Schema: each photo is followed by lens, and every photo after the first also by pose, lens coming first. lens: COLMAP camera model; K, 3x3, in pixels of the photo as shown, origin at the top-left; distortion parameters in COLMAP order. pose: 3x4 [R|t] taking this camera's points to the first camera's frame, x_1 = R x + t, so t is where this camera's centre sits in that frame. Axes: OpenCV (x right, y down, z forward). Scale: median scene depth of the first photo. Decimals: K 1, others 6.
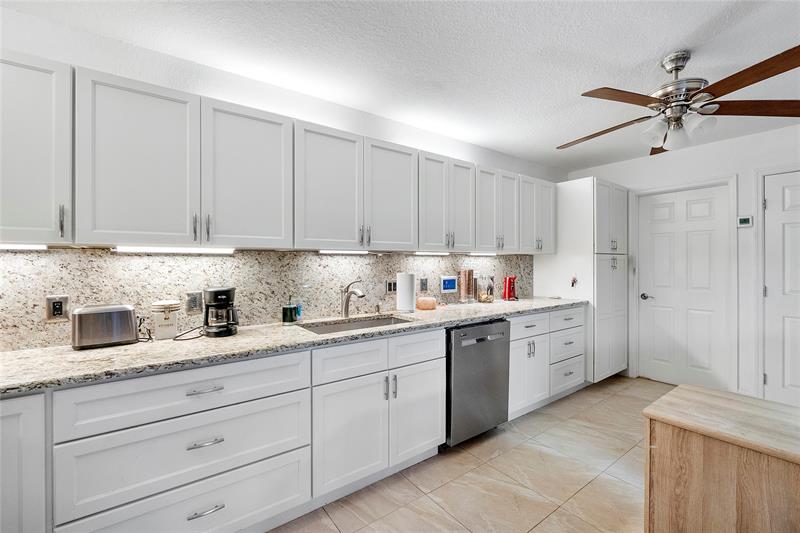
lens RADIAL K [[346.9, 0, 406.1], [0, 346.9, 265.5], [0, 0, 1]] dist [0.020675, -0.000130]
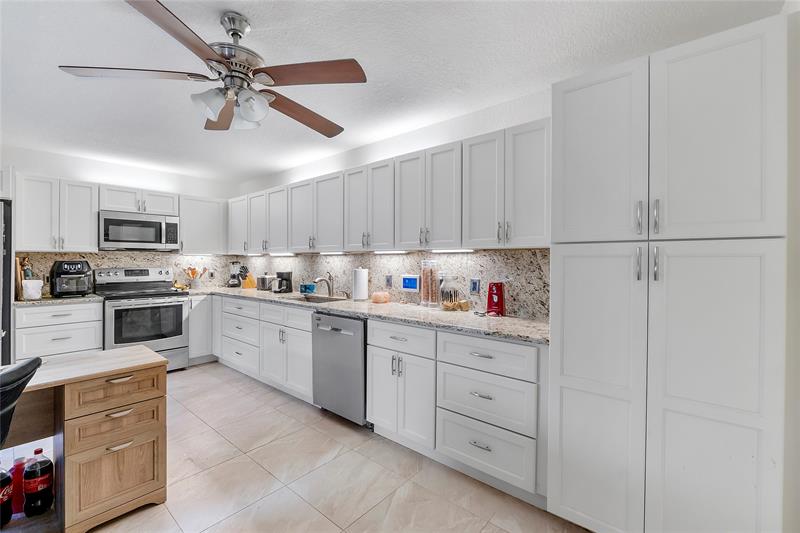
lens RADIAL K [[346.9, 0, 406.9], [0, 346.9, 261.9], [0, 0, 1]] dist [0.020675, -0.000130]
pose [[0.218712, 0.007977, -0.975757, 1.105320], [-0.013178, 0.999900, 0.005221, -0.010607], [0.975701, 0.011717, 0.218795, 0.796514]]
